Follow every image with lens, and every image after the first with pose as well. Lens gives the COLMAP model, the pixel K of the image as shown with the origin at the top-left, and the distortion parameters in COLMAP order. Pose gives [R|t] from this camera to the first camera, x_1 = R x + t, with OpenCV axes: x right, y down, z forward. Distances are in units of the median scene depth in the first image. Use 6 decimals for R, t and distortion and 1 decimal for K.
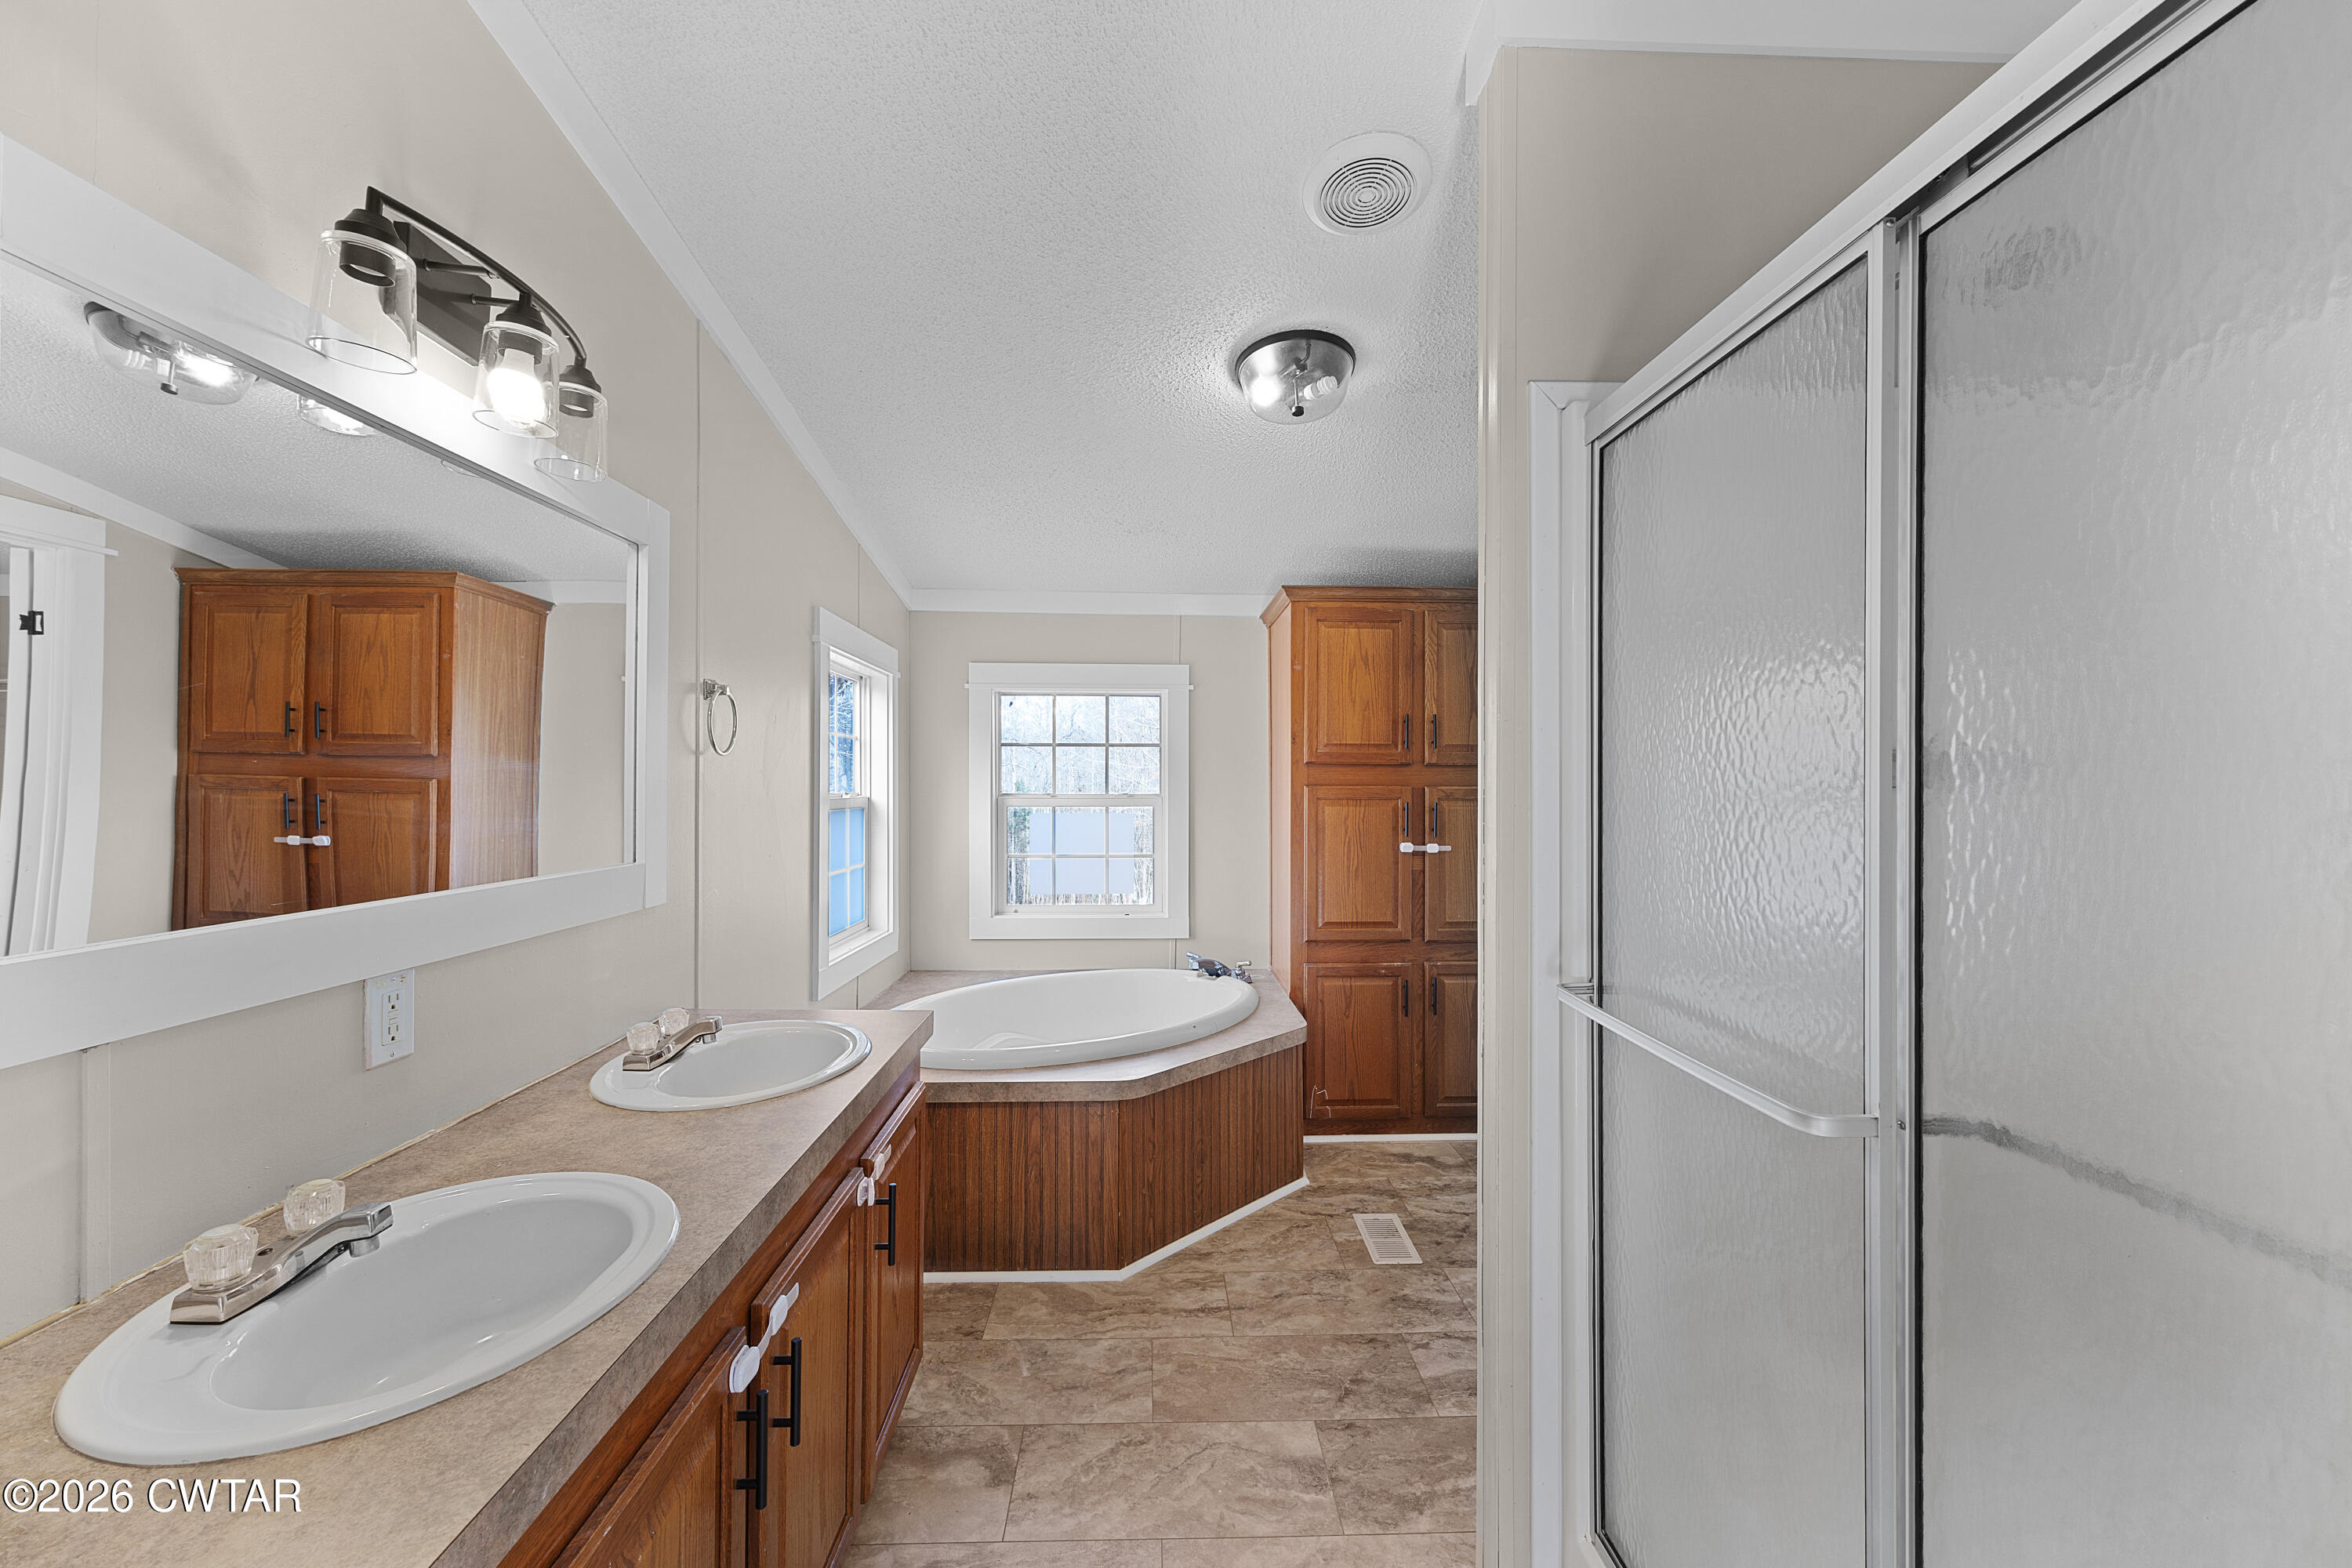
lens RADIAL K [[968.6, 0, 1180.1], [0, 968.6, 785.0], [0, 0, 1]] dist [0.001796, 0.000578]
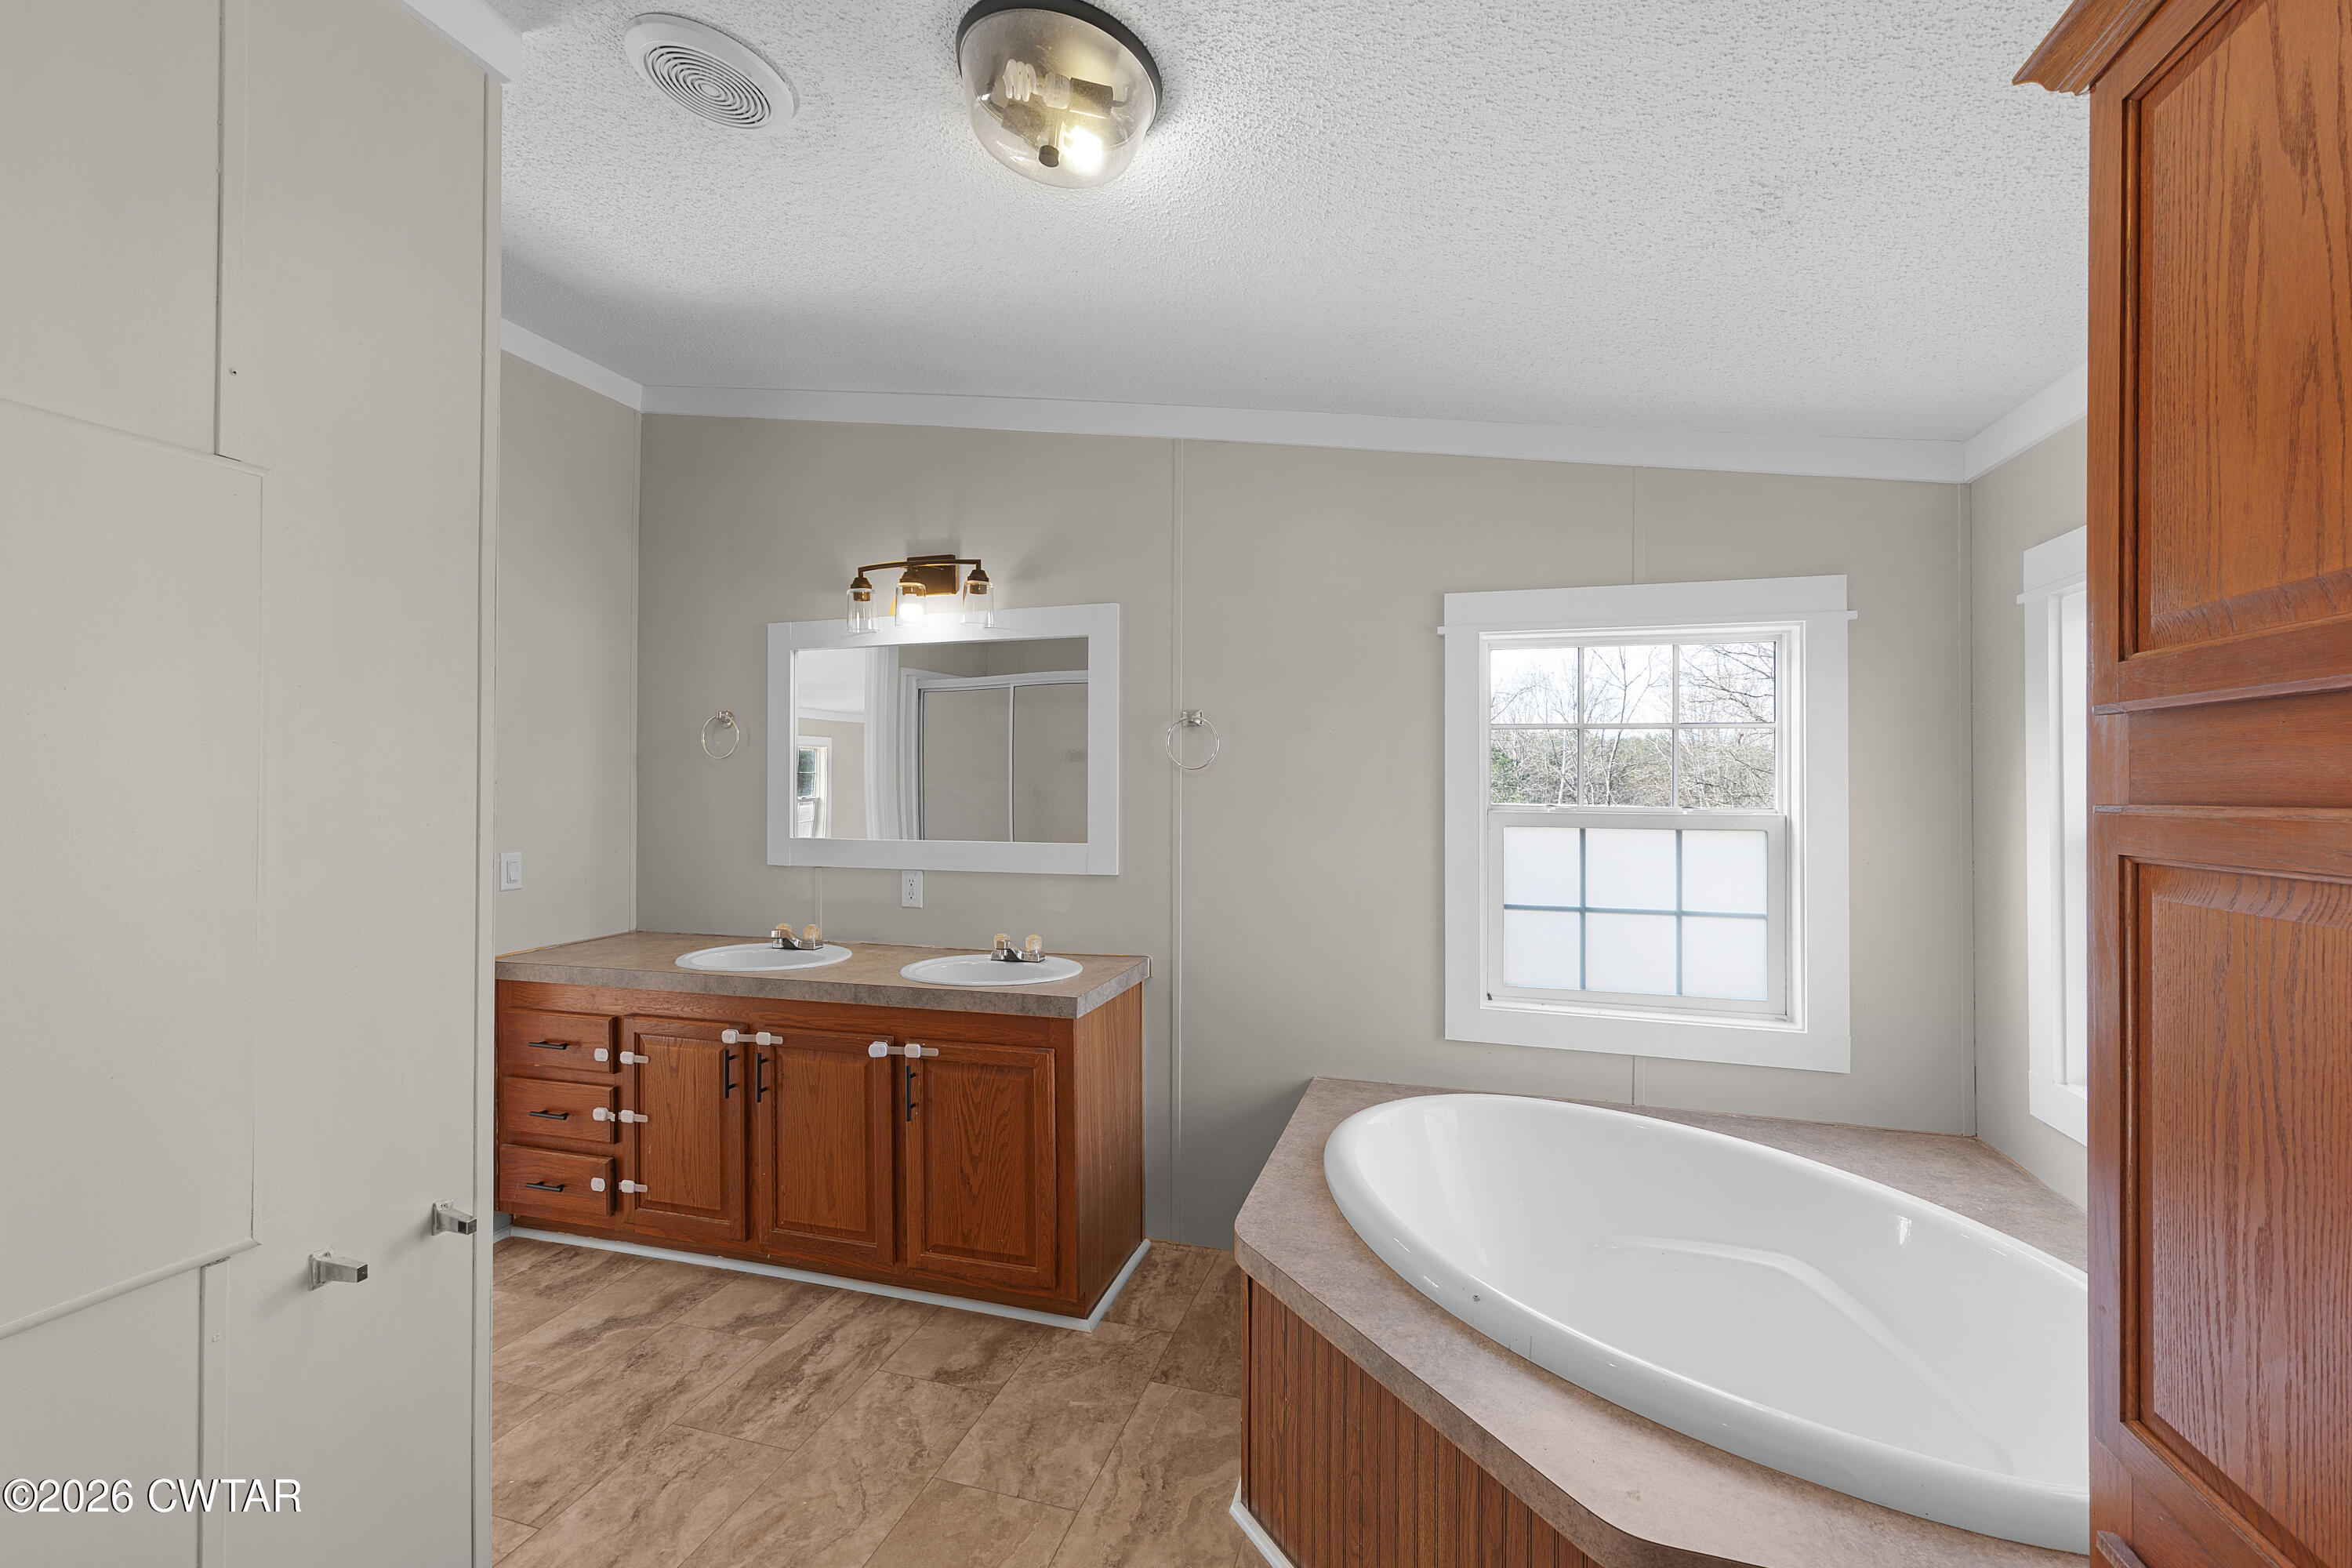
lens RADIAL K [[968.6, 0, 1181.9], [0, 968.6, 780.1], [0, 0, 1]] dist [0.001796, 0.000578]
pose [[-0.329818, -0.013875, -0.943943, 0.807465], [-0.002934, 0.999902, -0.013672, 0.001433], [0.944040, -0.001740, -0.329827, 1.588207]]
